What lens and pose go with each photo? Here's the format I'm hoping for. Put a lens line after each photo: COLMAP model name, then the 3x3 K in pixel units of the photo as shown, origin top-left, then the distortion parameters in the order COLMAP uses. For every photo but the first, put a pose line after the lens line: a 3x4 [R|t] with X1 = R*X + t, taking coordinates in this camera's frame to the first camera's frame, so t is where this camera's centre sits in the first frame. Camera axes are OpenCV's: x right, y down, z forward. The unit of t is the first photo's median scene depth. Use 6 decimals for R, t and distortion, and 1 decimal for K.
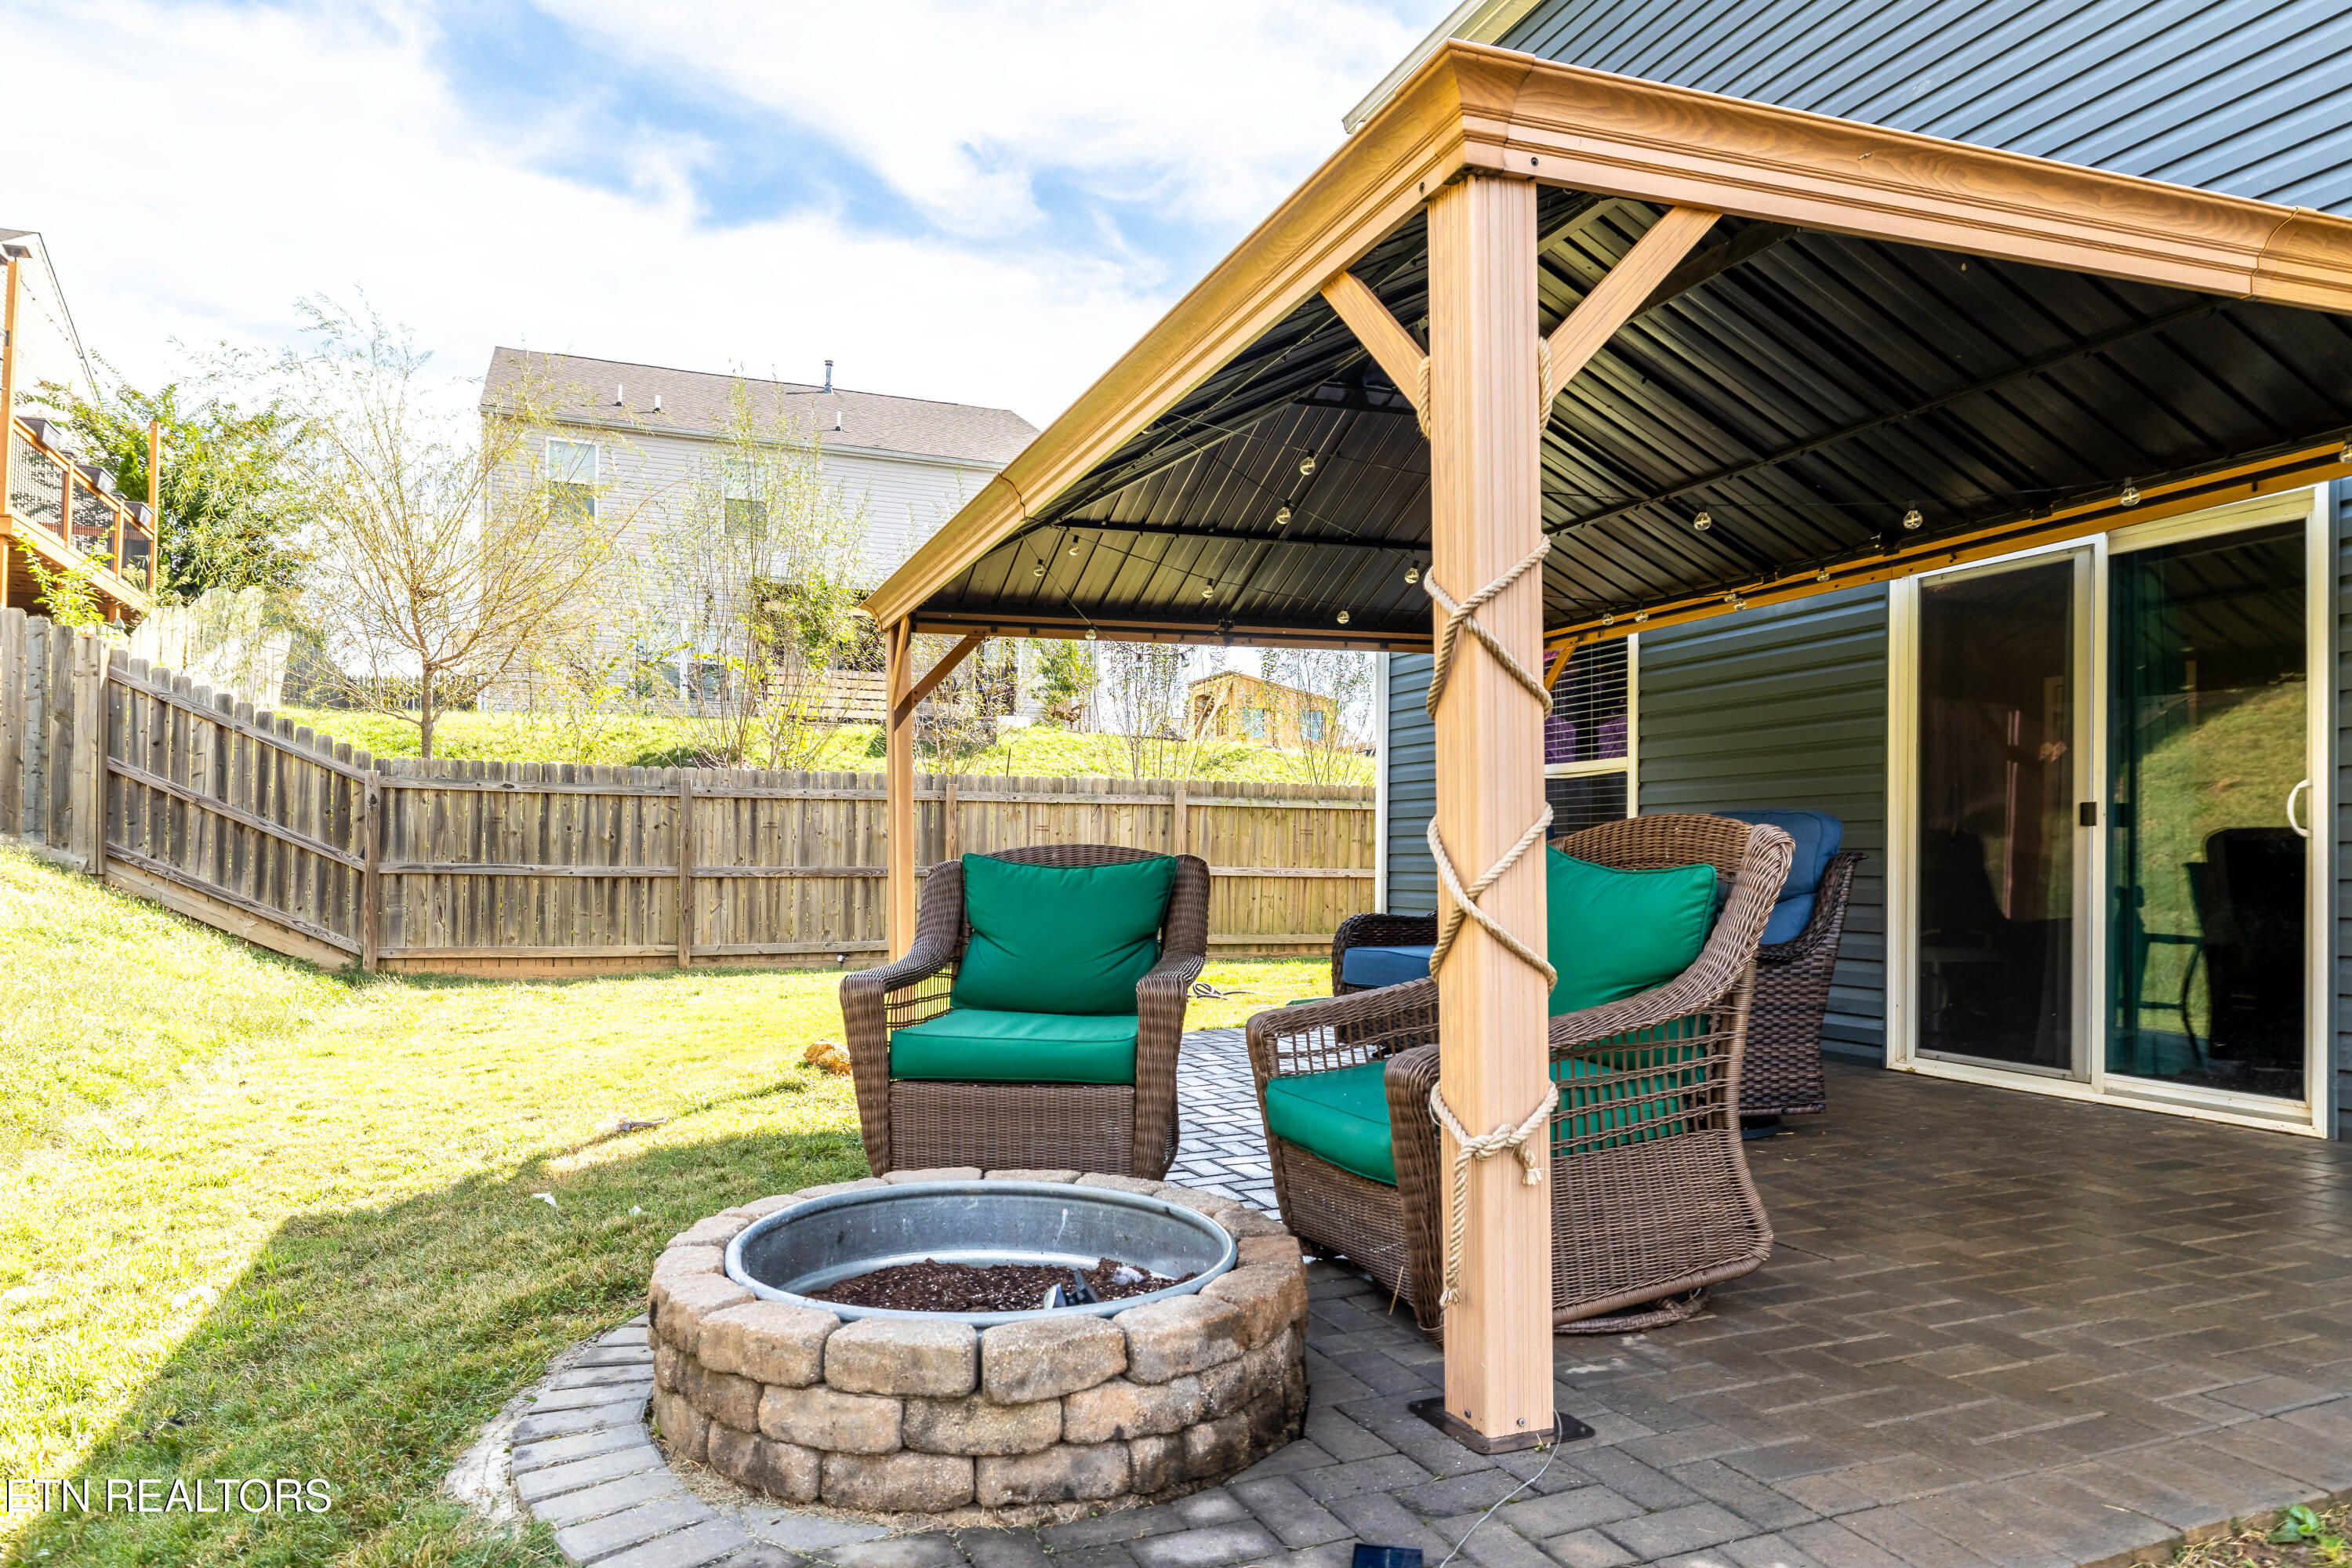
lens RADIAL K [[1393.6, 0, 1085.7], [0, 1393.6, 864.1], [0, 0, 1]] dist [-0.001175, 0.000118]
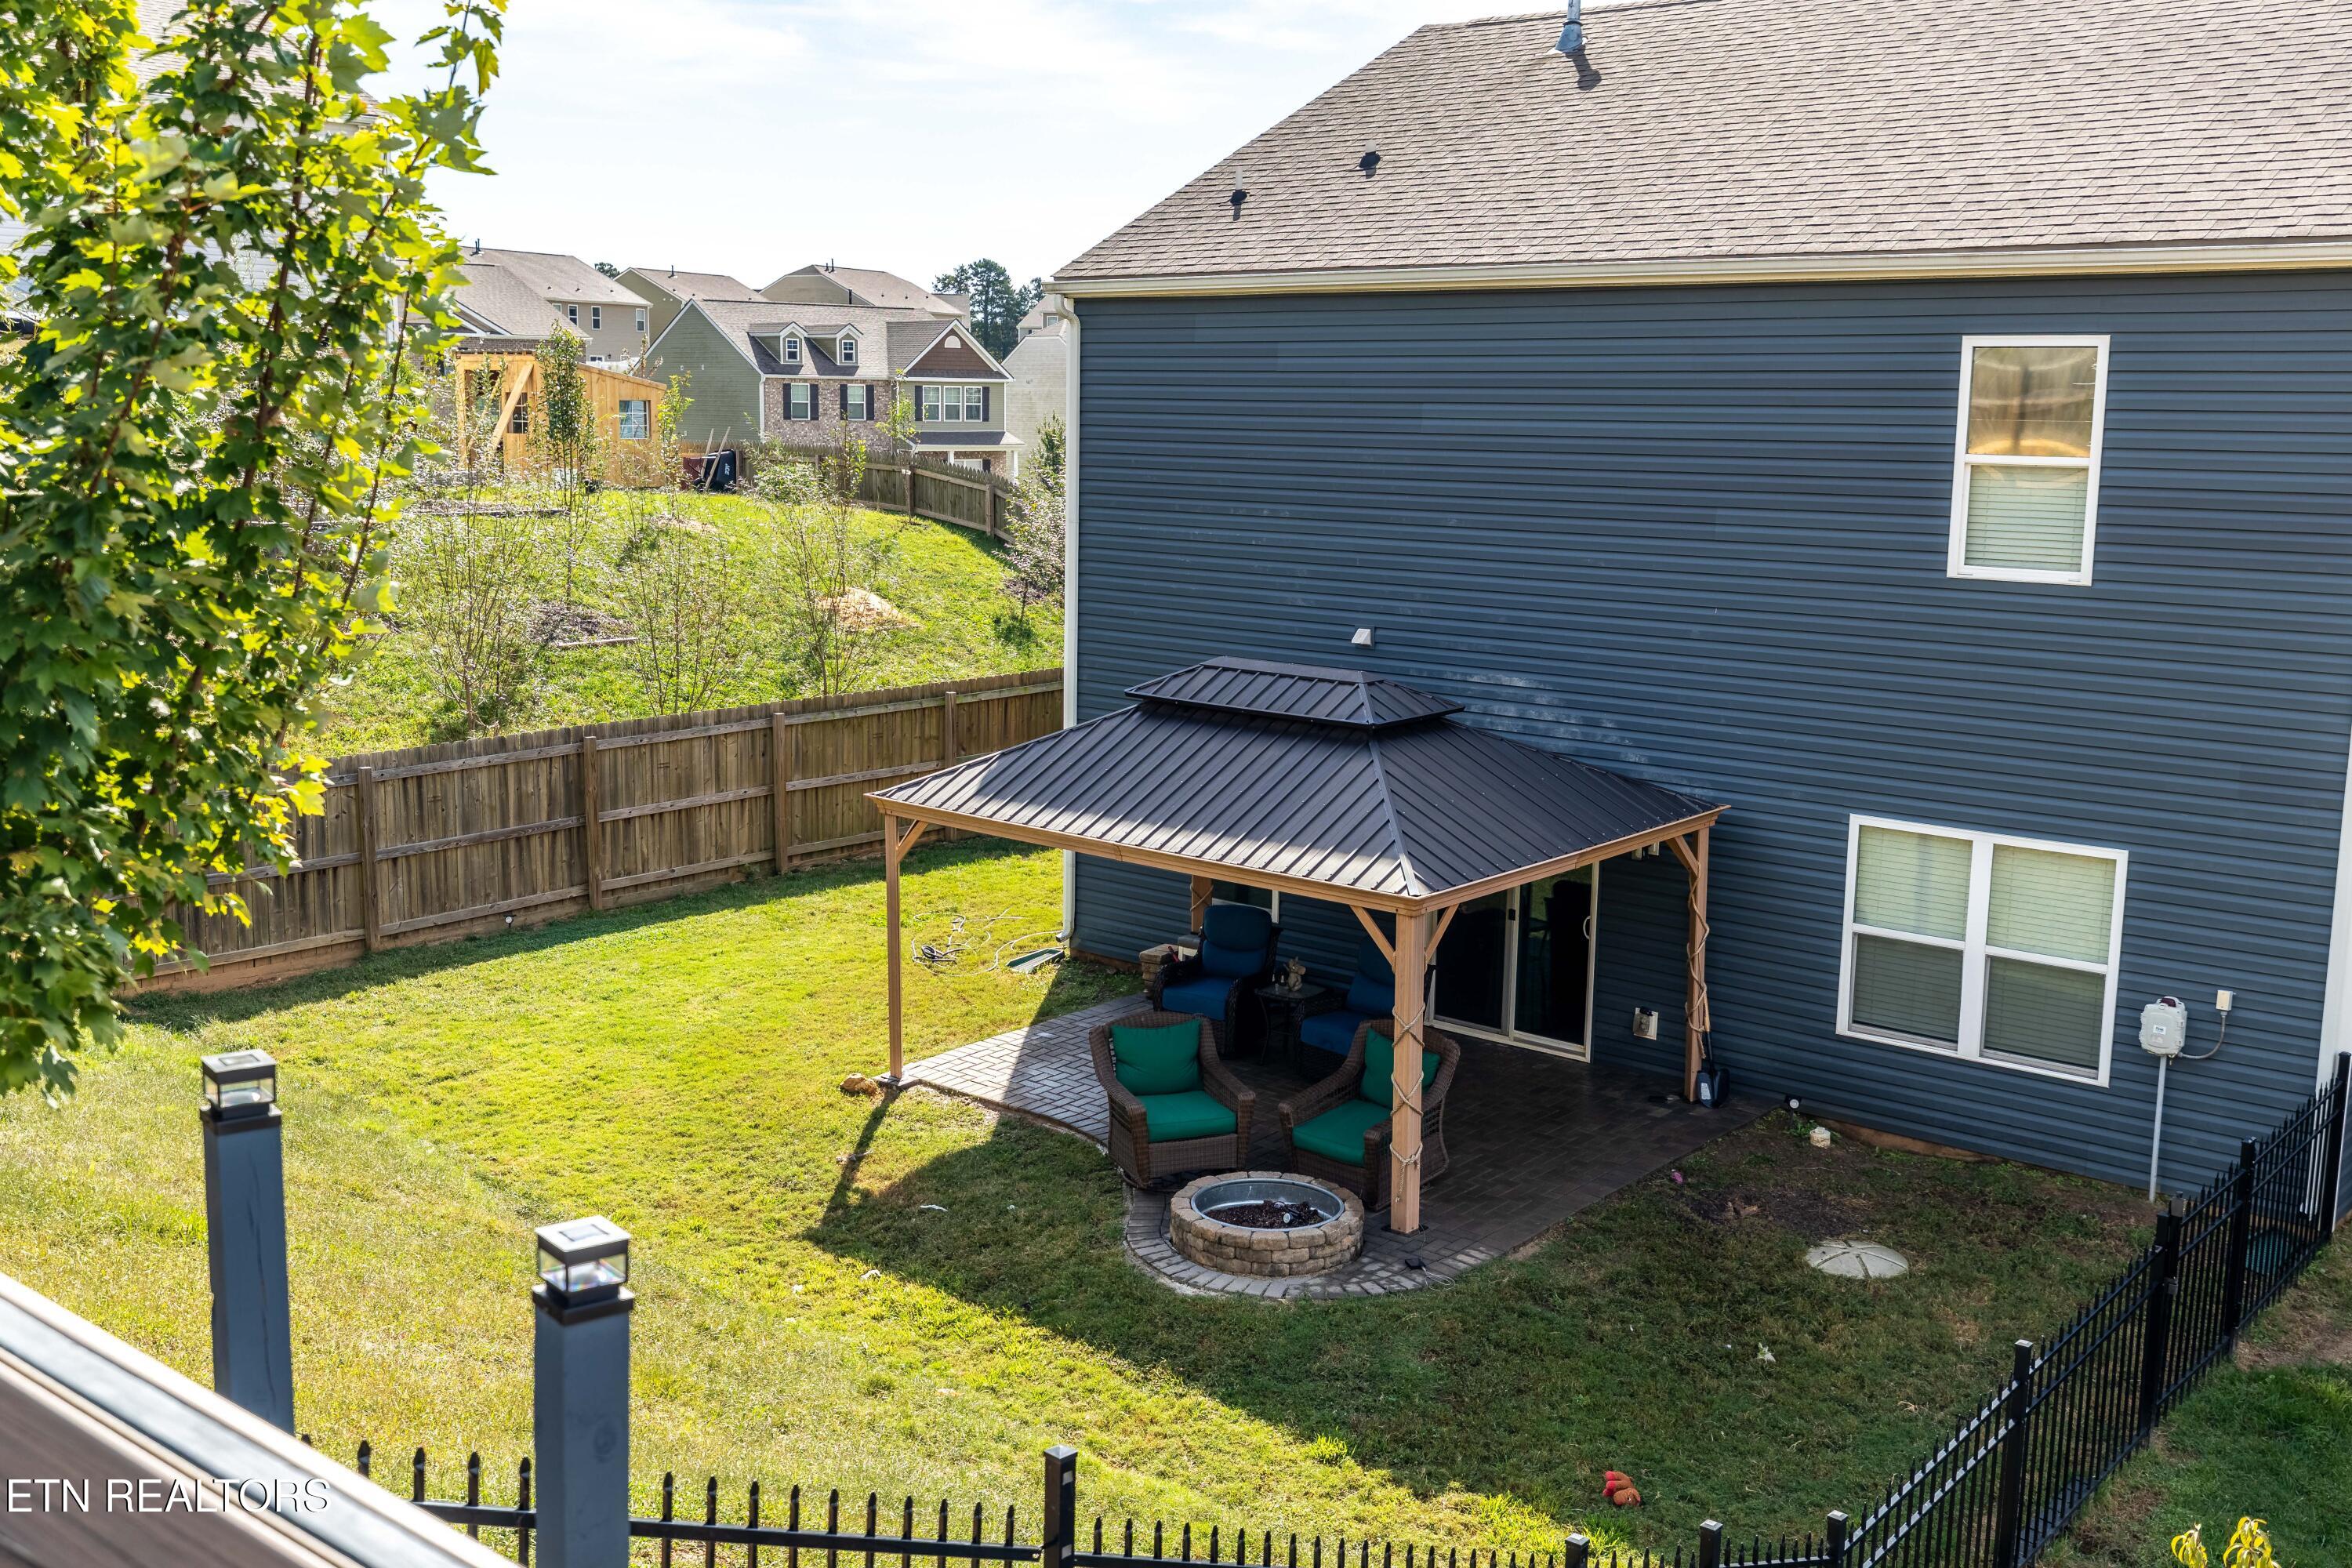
lens RADIAL K [[2323.3, 0, 1176.9], [0, 2323.3, 780.6], [0, 0, 1]] dist [-0.004872, 0.000000]
pose [[0.865417, -0.075600, 0.495316, -0.611951], [-0.013897, 0.984550, 0.174554, -0.353389], [-0.500859, -0.157945, 0.850996, -0.722359]]
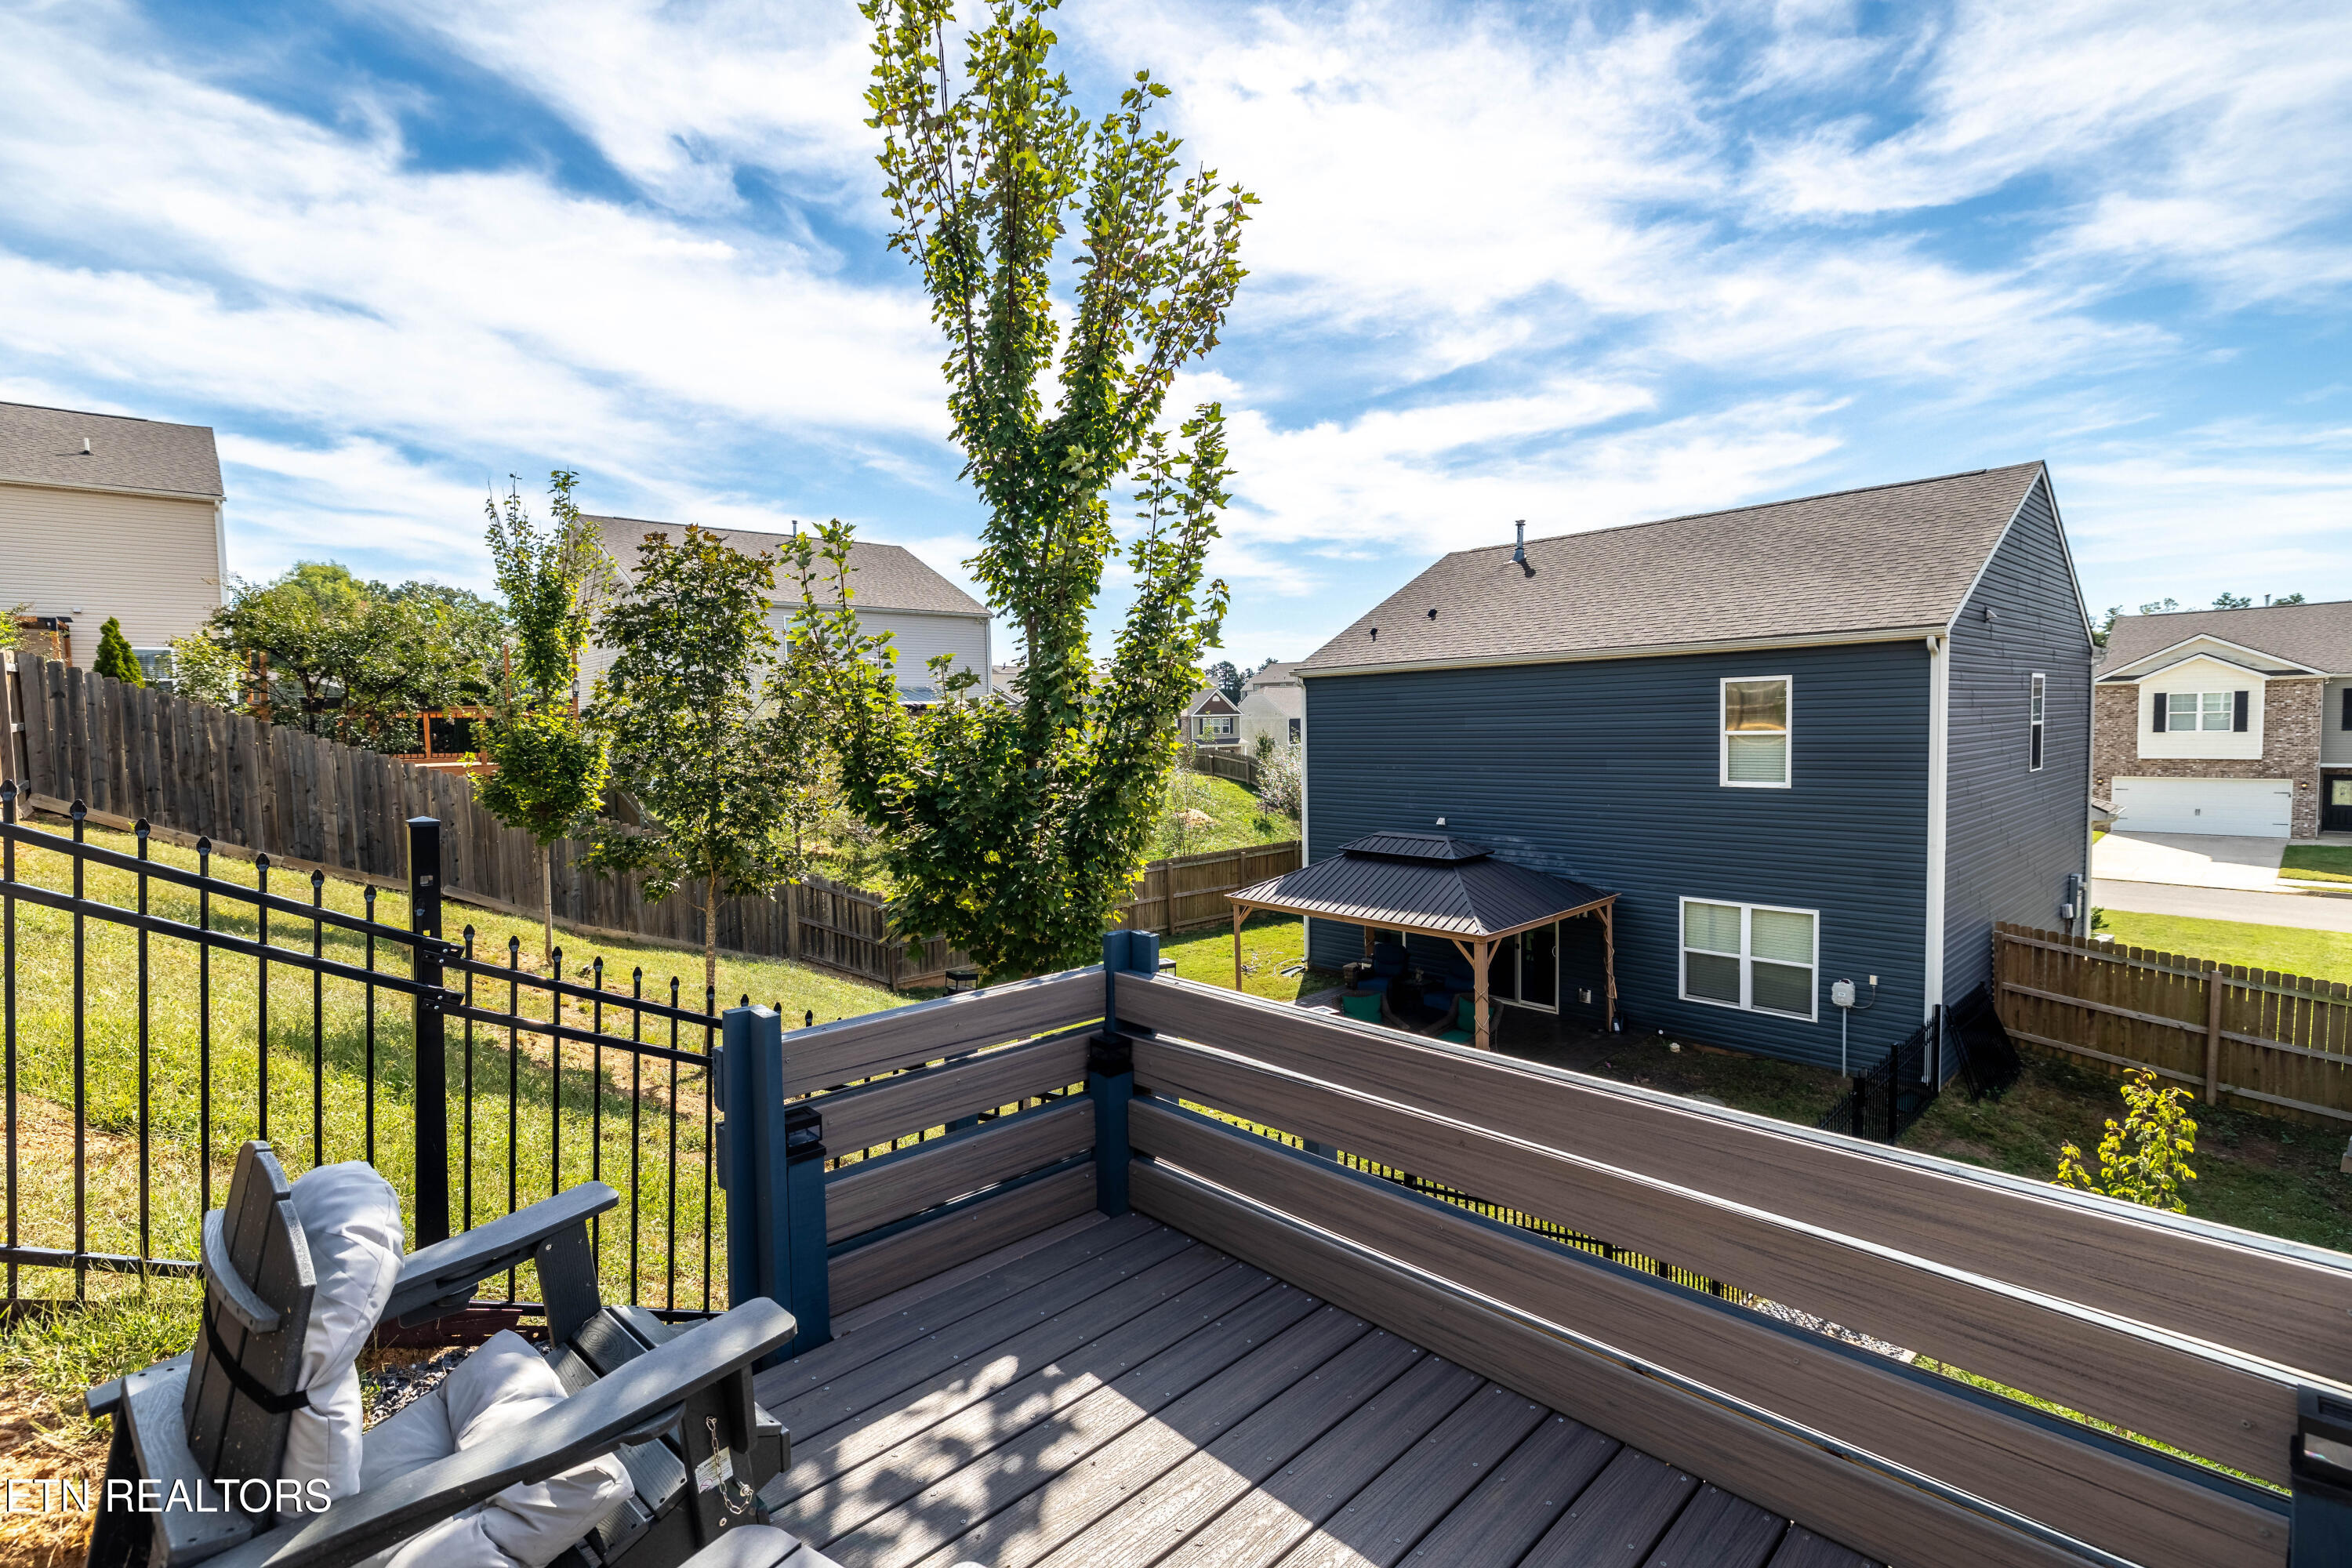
lens RADIAL K [[1074.6, 0, 1181.4], [0, 1074.6, 782.3], [0, 0, 1]] dist [0.002602, 0.000113]
pose [[0.919212, -0.049045, 0.390697, -0.709241], [0.024628, 0.997431, 0.067264, -0.355159], [-0.392992, -0.052208, 0.918059, -0.766673]]
